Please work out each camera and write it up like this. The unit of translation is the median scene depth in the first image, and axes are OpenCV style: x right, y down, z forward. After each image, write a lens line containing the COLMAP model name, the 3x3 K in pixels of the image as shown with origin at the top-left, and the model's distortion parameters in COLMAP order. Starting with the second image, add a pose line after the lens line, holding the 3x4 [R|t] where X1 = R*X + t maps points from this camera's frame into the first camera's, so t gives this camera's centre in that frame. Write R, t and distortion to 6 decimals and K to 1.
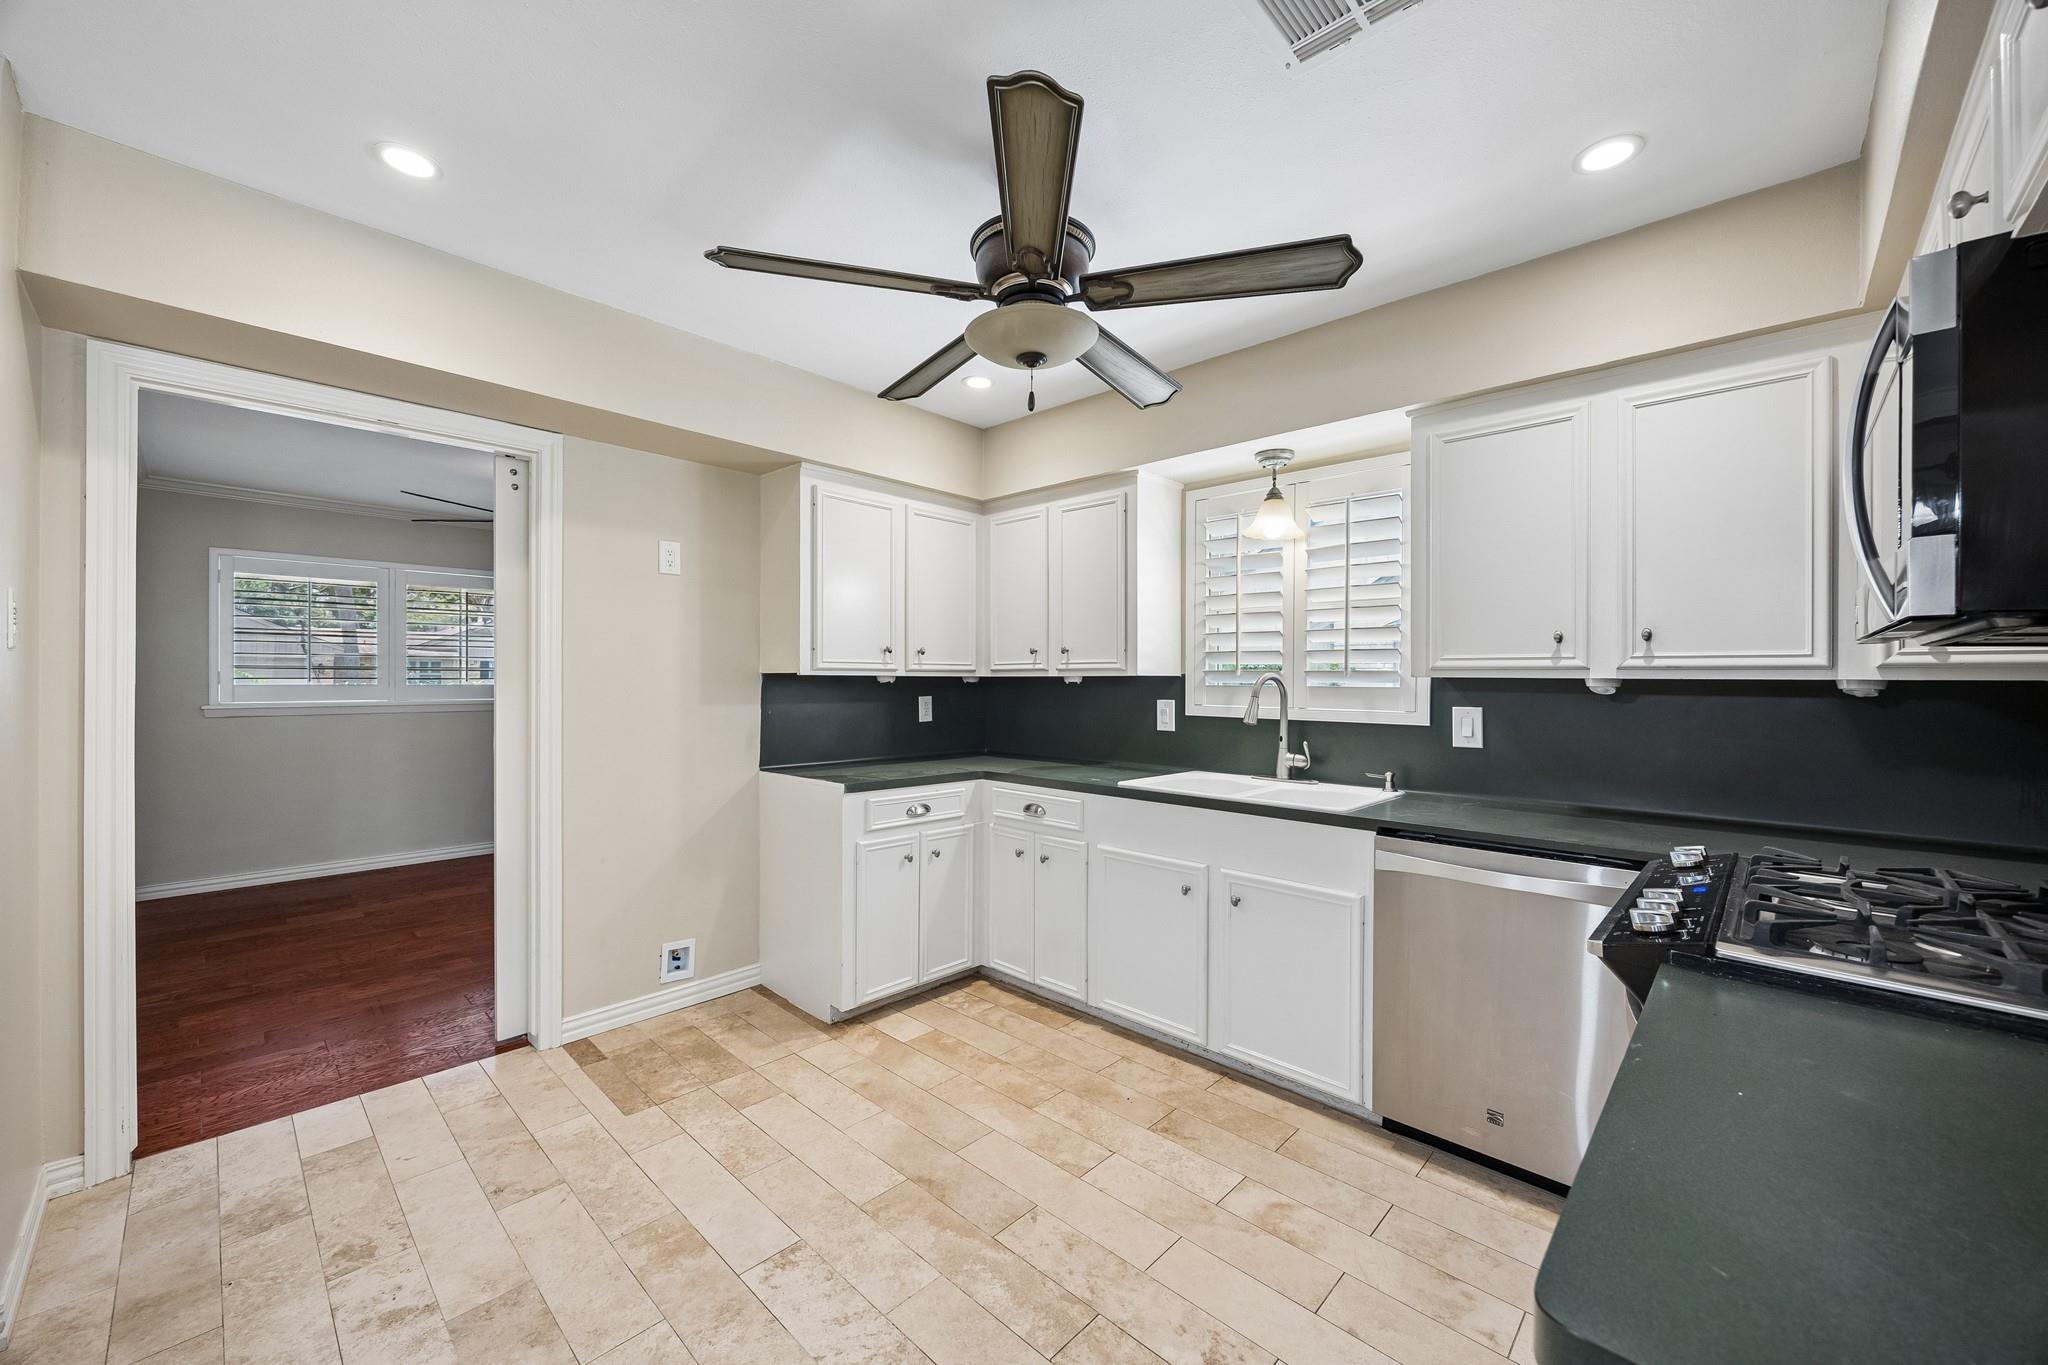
lens RADIAL K [[781.7, 0, 1024.0], [0, 781.7, 682.5], [0, 0, 1]] dist [-0.000189, -0.000014]
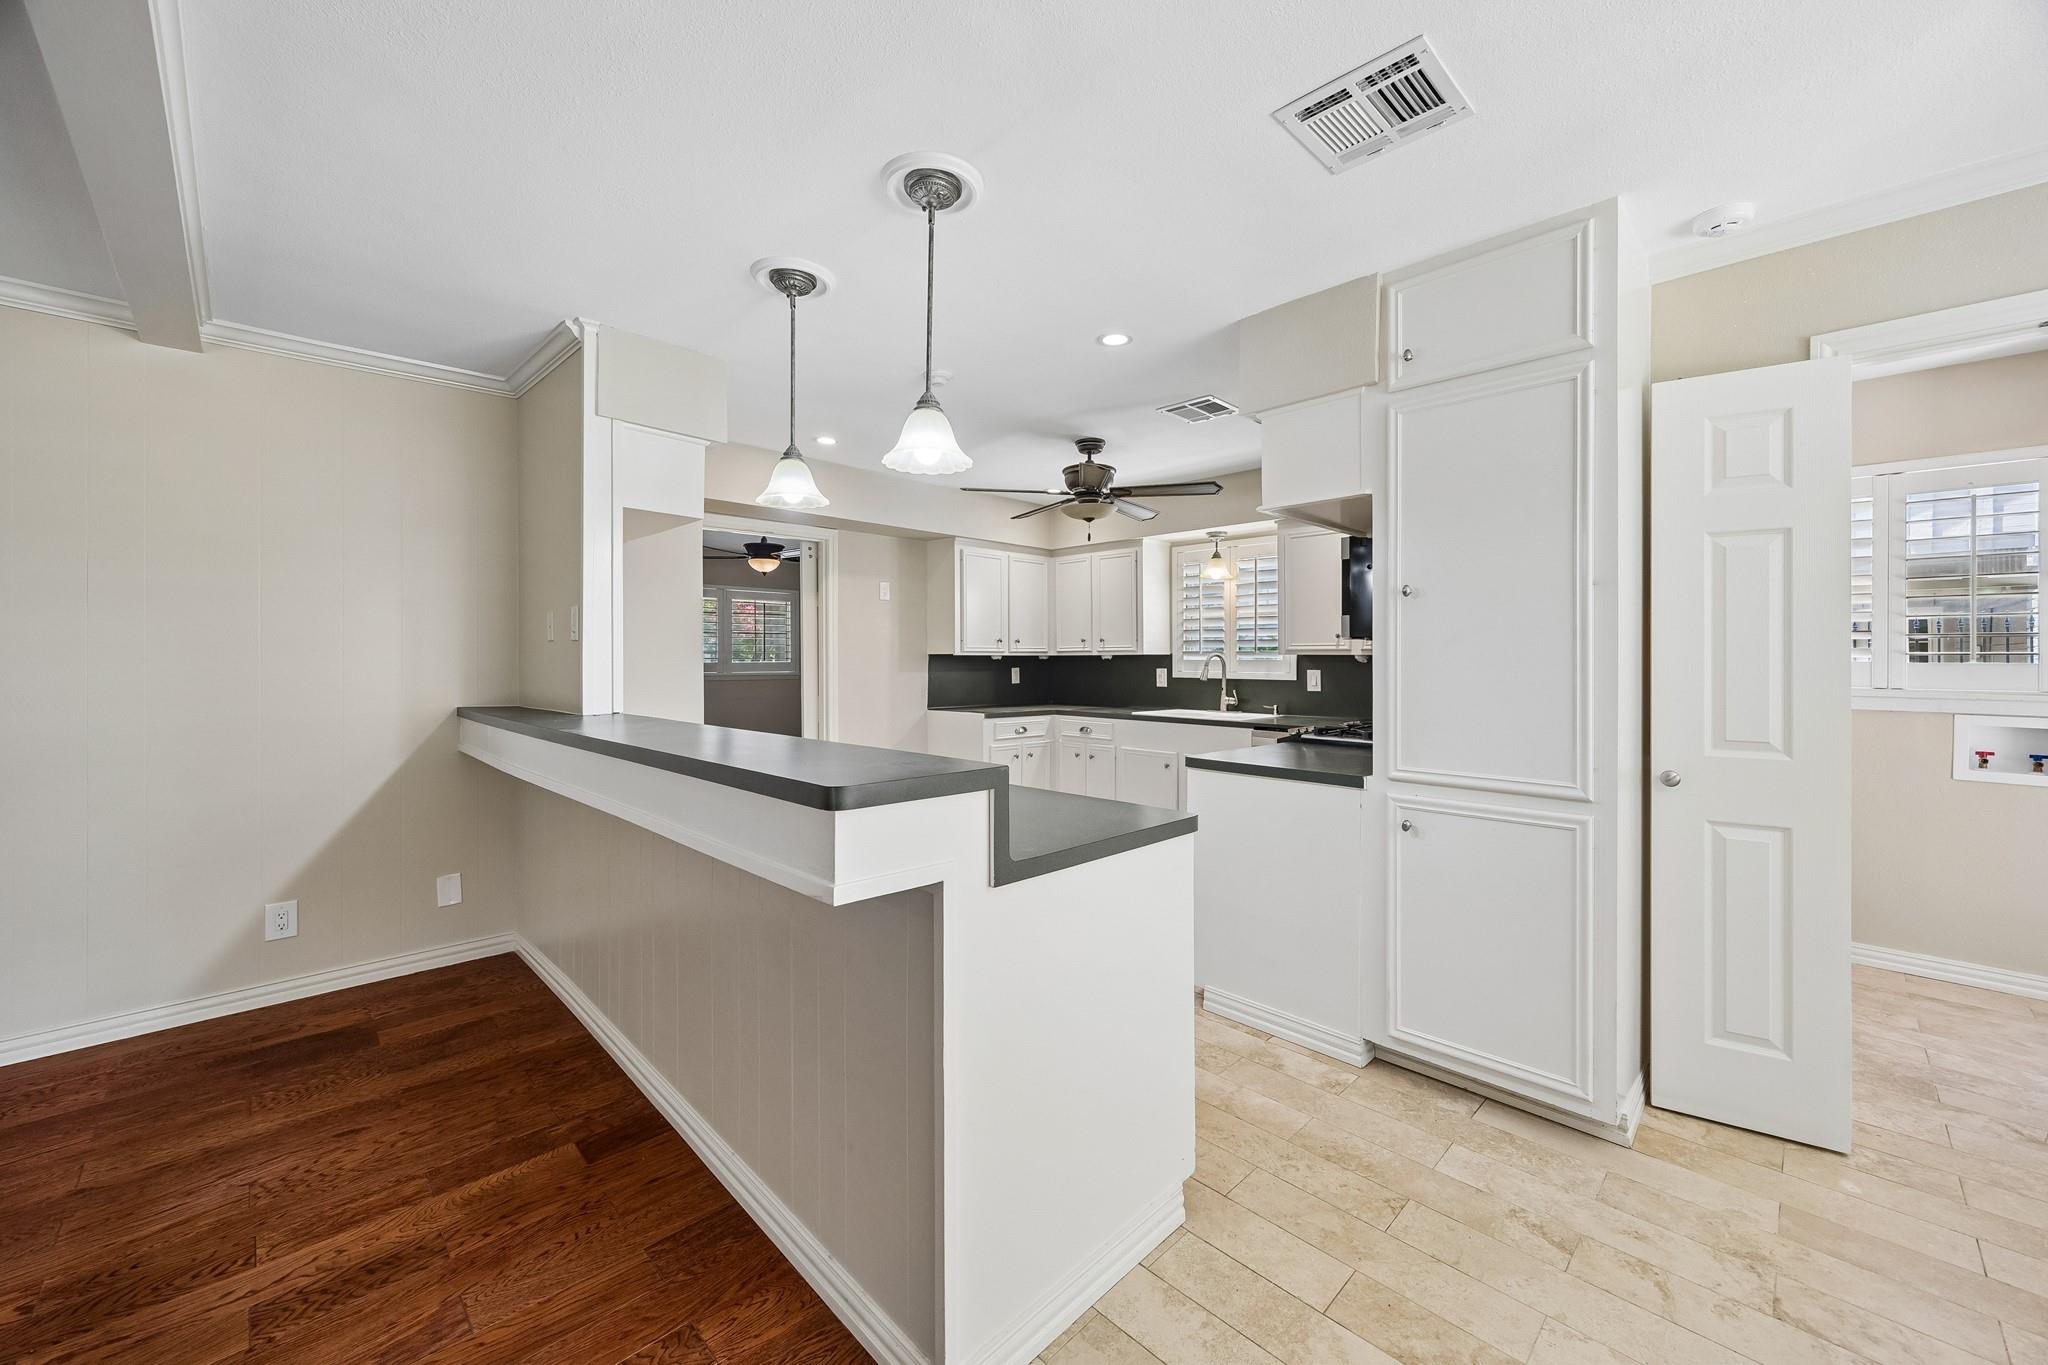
lens RADIAL K [[788.5, 0, 1035.5], [0, 788.5, 662.5], [0, 0, 1]] dist [-0.000135, -0.000036]
pose [[0.999678, -0.005020, -0.024893, -0.058502], [0.005046, 0.999987, 0.000985, 0.006745], [0.024888, -0.001111, 0.999690, -0.847634]]
